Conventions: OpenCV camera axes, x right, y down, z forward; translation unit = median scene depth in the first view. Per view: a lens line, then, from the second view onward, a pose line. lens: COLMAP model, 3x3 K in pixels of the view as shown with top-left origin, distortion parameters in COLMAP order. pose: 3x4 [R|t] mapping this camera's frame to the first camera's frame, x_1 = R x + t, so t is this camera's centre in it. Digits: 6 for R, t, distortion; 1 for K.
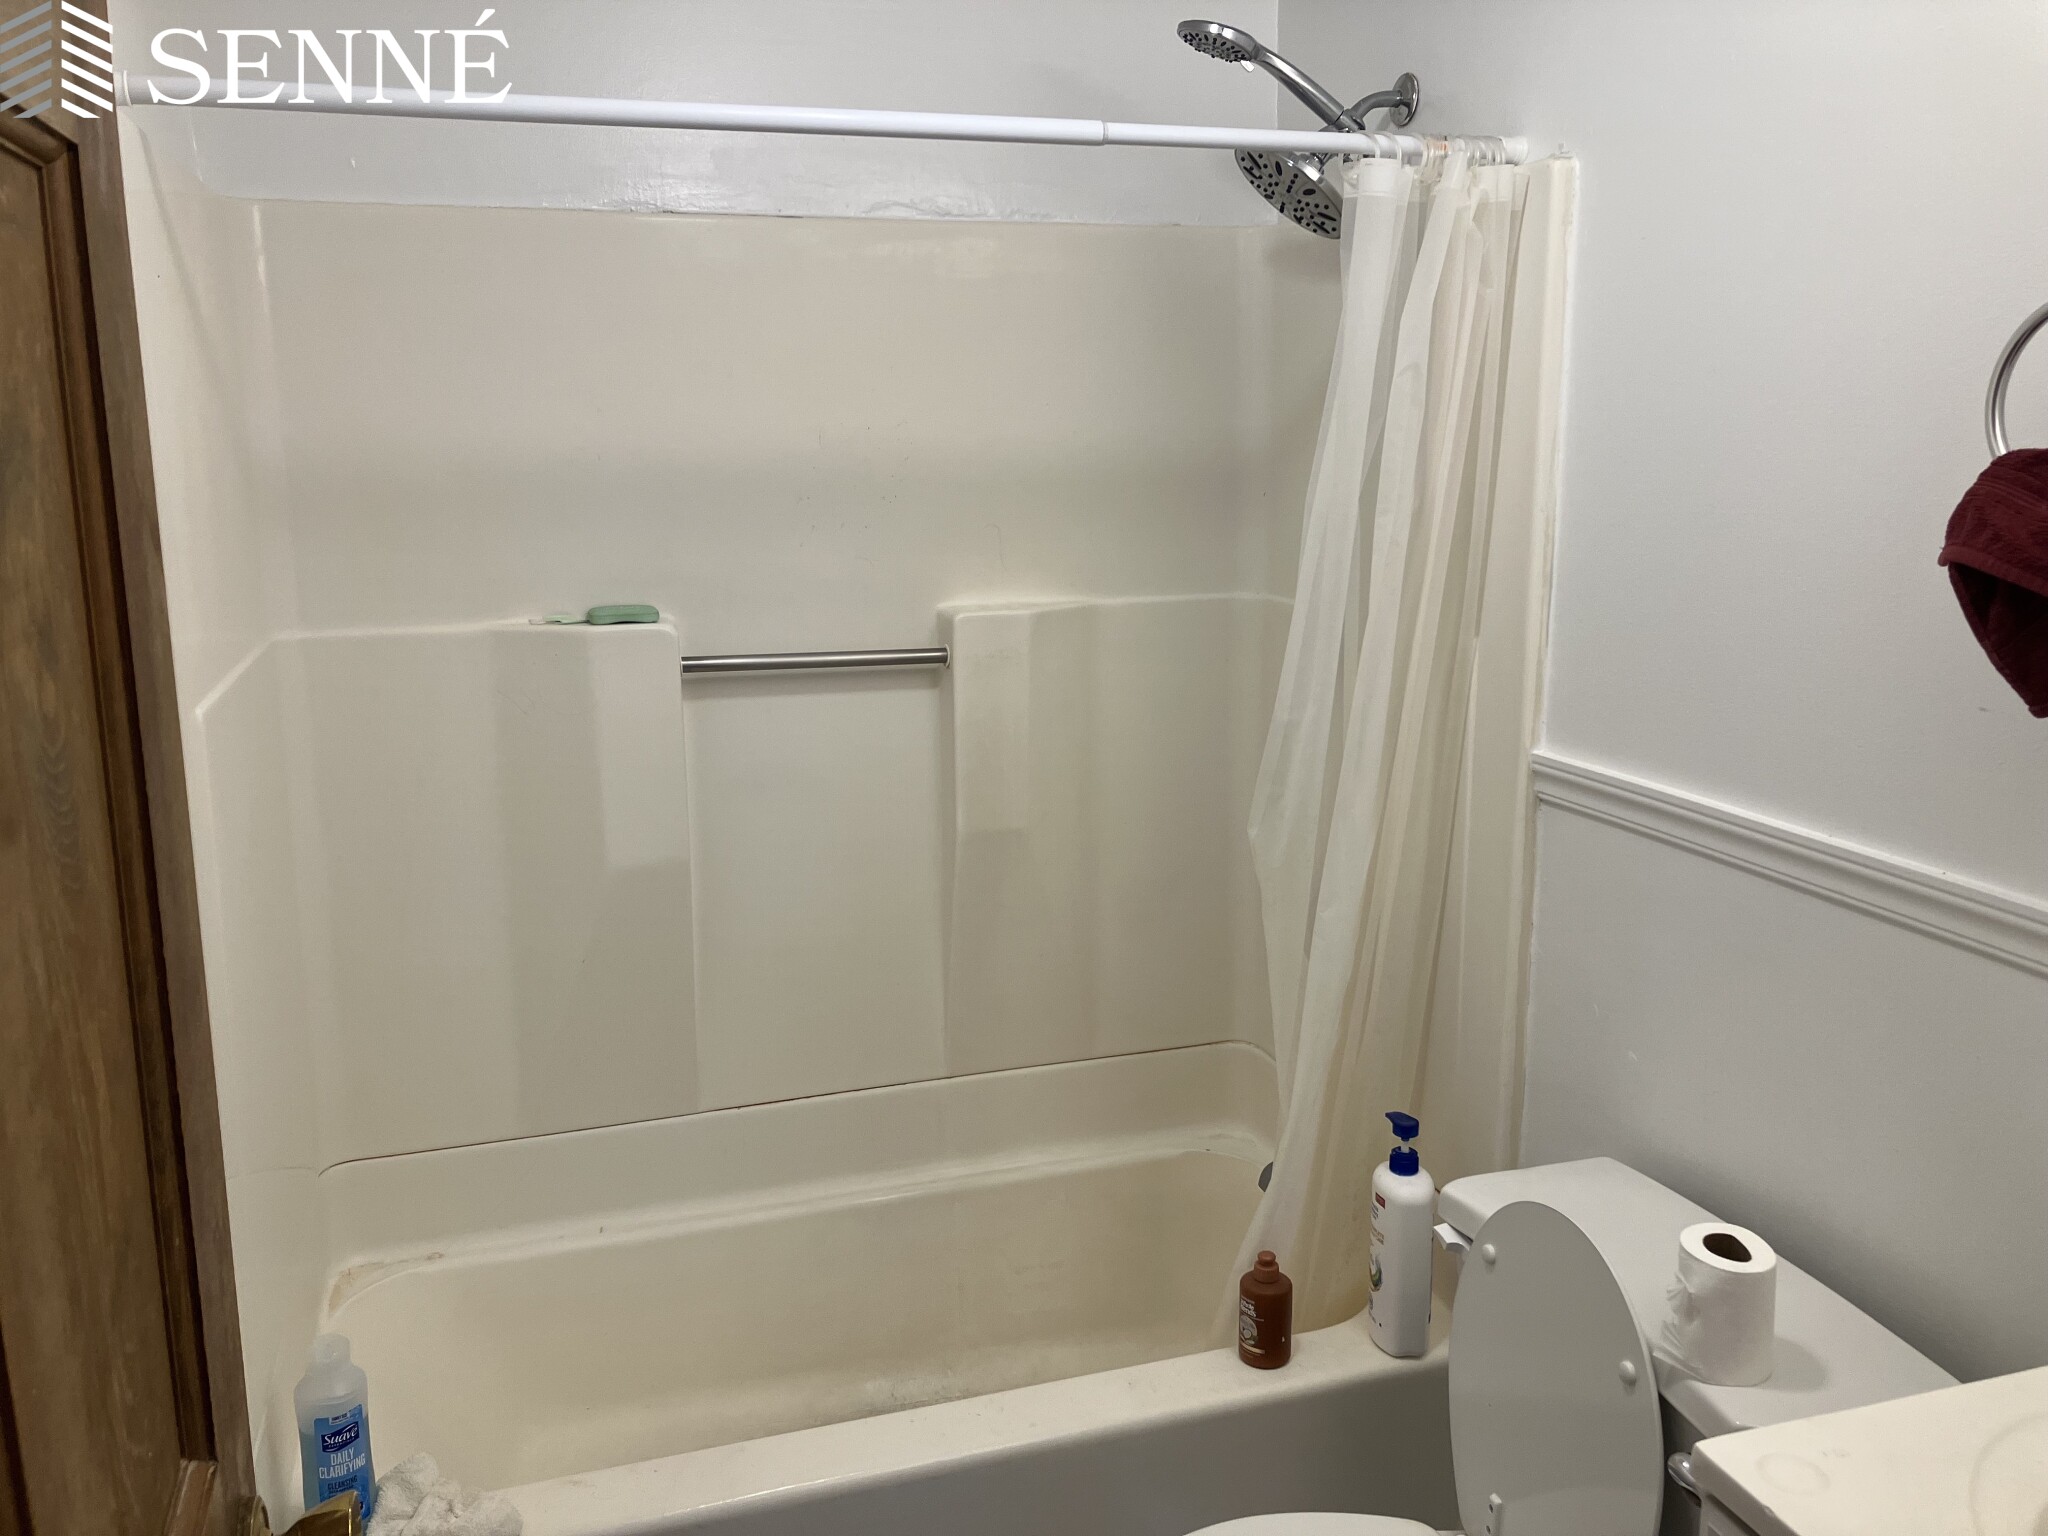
lens RADIAL K [[1678.7, 0, 1024.0], [0, 1678.7, 768.0], [0, 0, 1]] dist [0.003108, -0.000580]
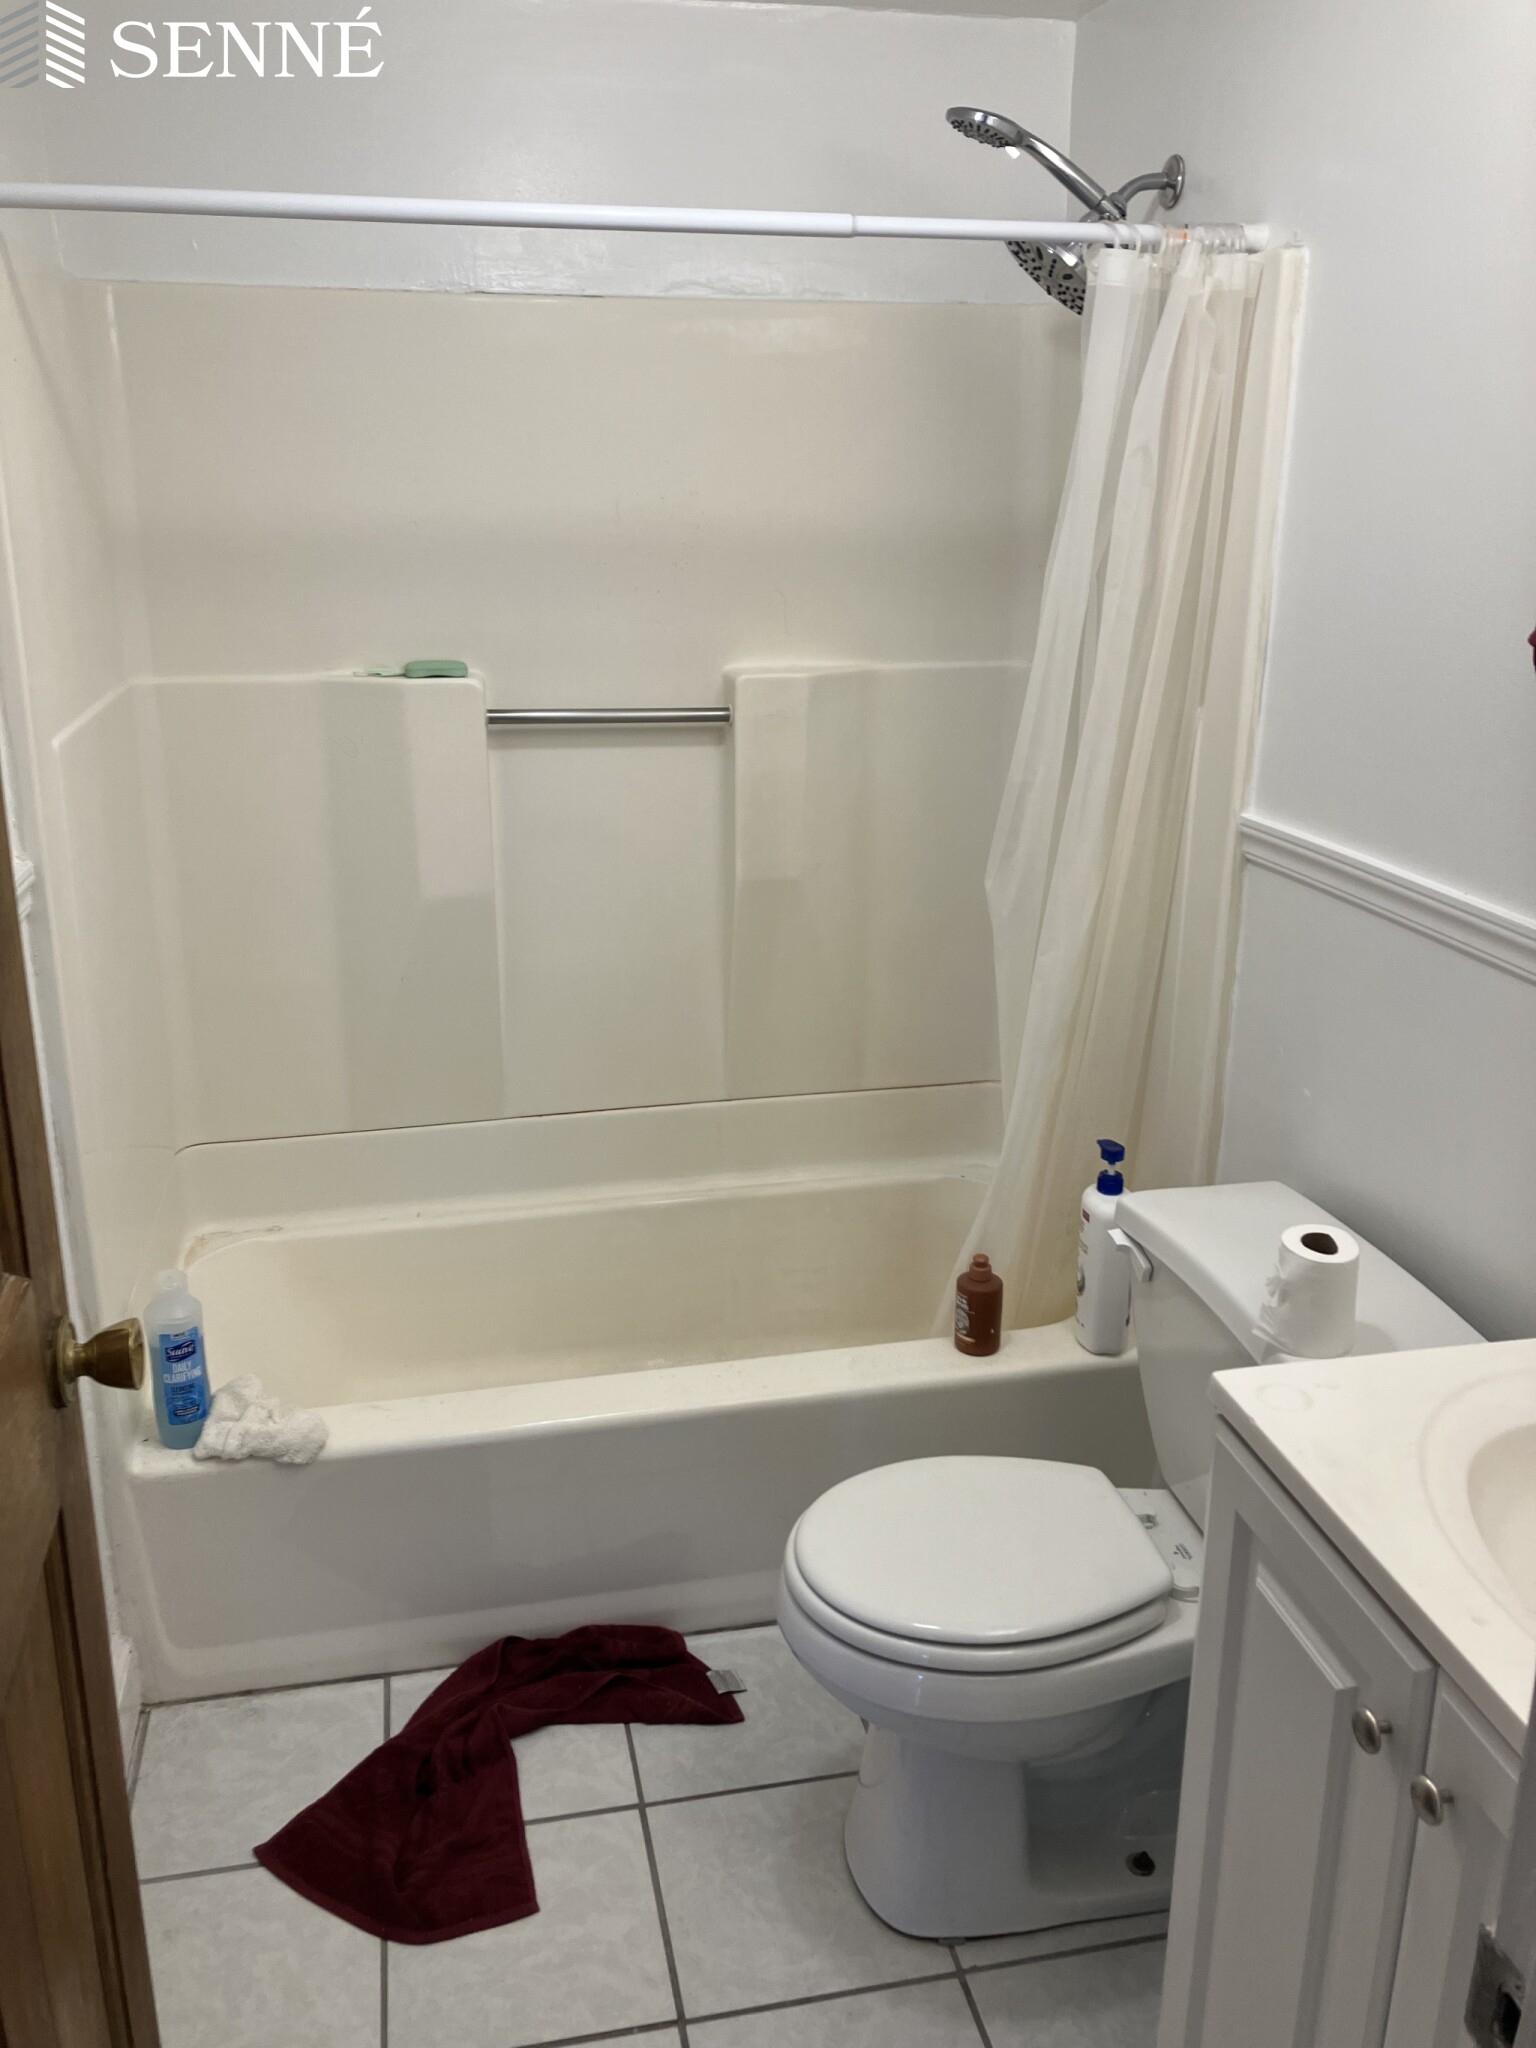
lens RADIAL K [[1687.5, 0, 768.0], [0, 1687.5, 1024.0], [0, 0, 1]] dist [0.006406, 0.006062]
pose [[0.995063, 0.041061, -0.090355, 0.097335], [-0.031054, 0.993502, 0.109496, 0.013706], [0.094264, -0.106149, 0.989872, -0.120256]]
